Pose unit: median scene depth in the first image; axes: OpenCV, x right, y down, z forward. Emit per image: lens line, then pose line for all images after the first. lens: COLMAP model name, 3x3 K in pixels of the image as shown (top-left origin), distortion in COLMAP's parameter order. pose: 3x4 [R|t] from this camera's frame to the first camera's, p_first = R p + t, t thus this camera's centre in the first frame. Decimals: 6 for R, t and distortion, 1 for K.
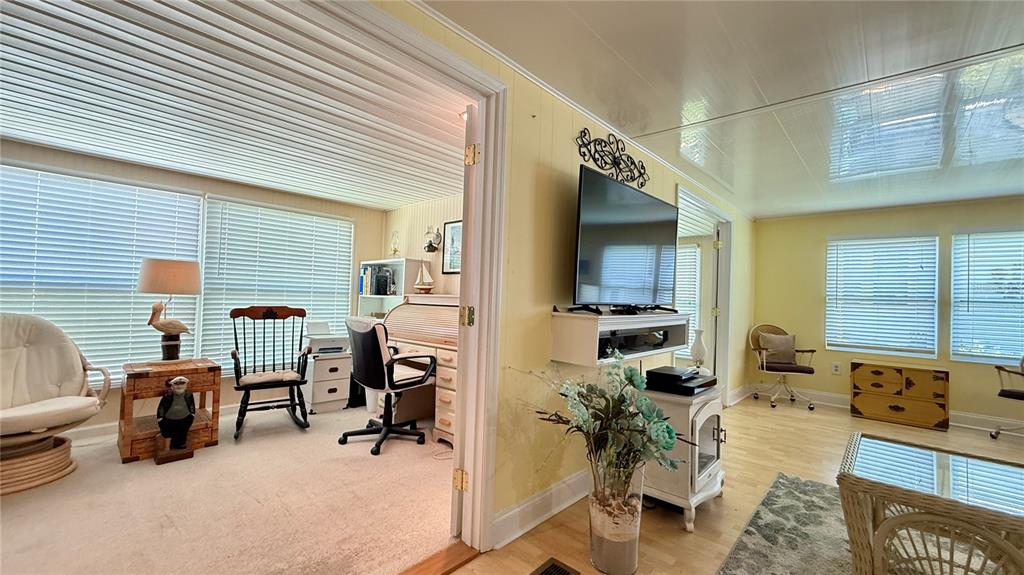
lens RADIAL K [[410.5, 0, 511.2], [0, 410.5, 288.5], [0, 0, 1]] dist [0.002270, 0.000186]
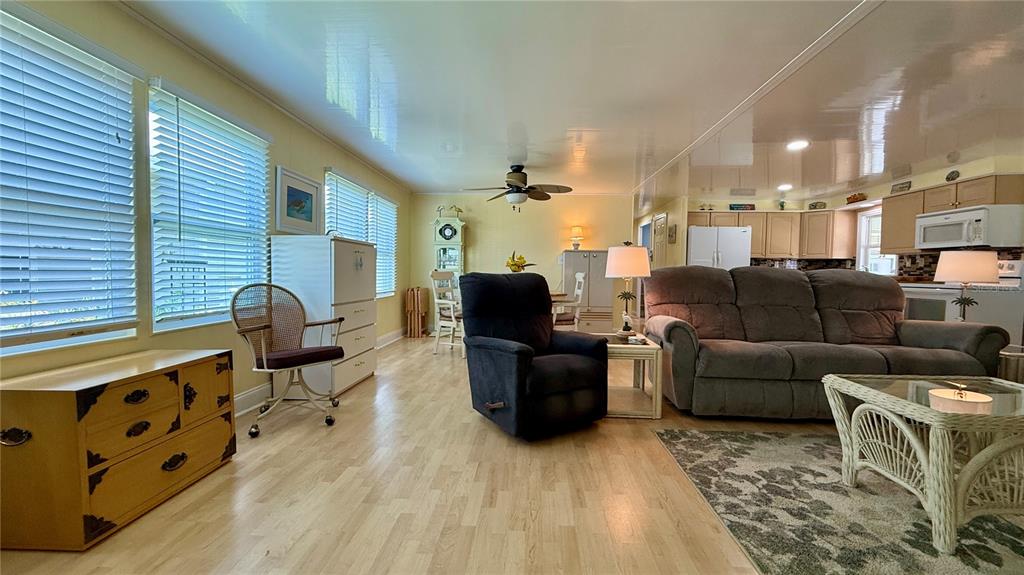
lens RADIAL K [[410.5, 0, 511.2], [0, 410.5, 288.5], [0, 0, 1]] dist [0.002270, 0.000186]
pose [[-0.633813, -0.072637, 0.770068, 0.397453], [-0.047658, 0.997357, 0.054851, 0.069775], [-0.772017, -0.001934, -0.635599, 1.011358]]
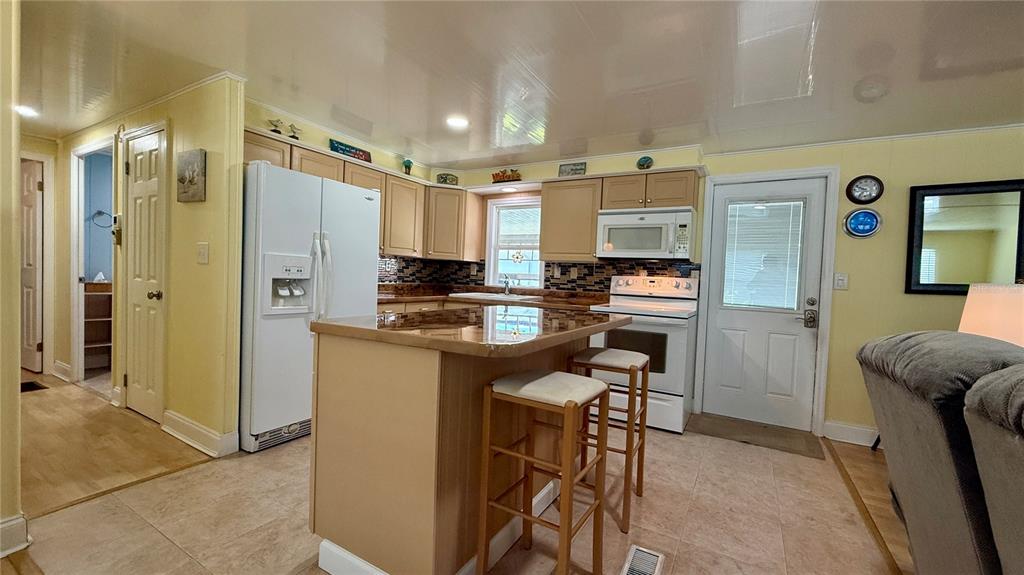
lens RADIAL K [[410.5, 0, 511.2], [0, 410.5, 288.5], [0, 0, 1]] dist [0.002270, 0.000186]
pose [[-0.973503, -0.067867, -0.218372, 0.956832], [-0.072152, 0.997325, 0.011701, 0.033319], [0.216994, 0.027147, -0.975795, 0.129165]]
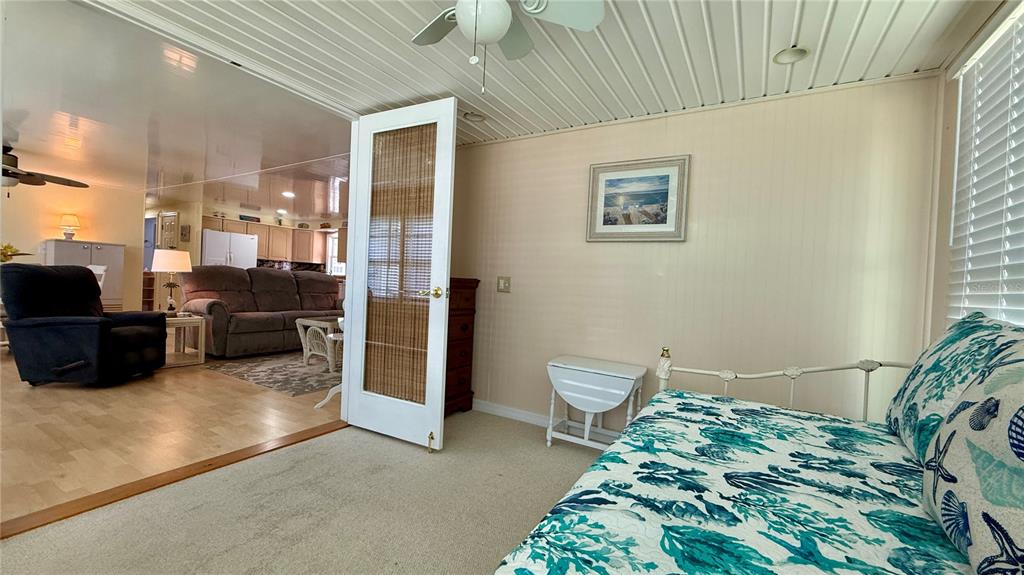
lens RADIAL K [[410.5, 0, 511.2], [0, 410.5, 288.5], [0, 0, 1]] dist [0.002270, 0.000186]
pose [[-0.974937, -0.075932, -0.209125, 0.211968], [-0.075170, 0.997103, -0.011602, 0.069529], [0.209400, 0.004408, -0.977820, 1.590409]]
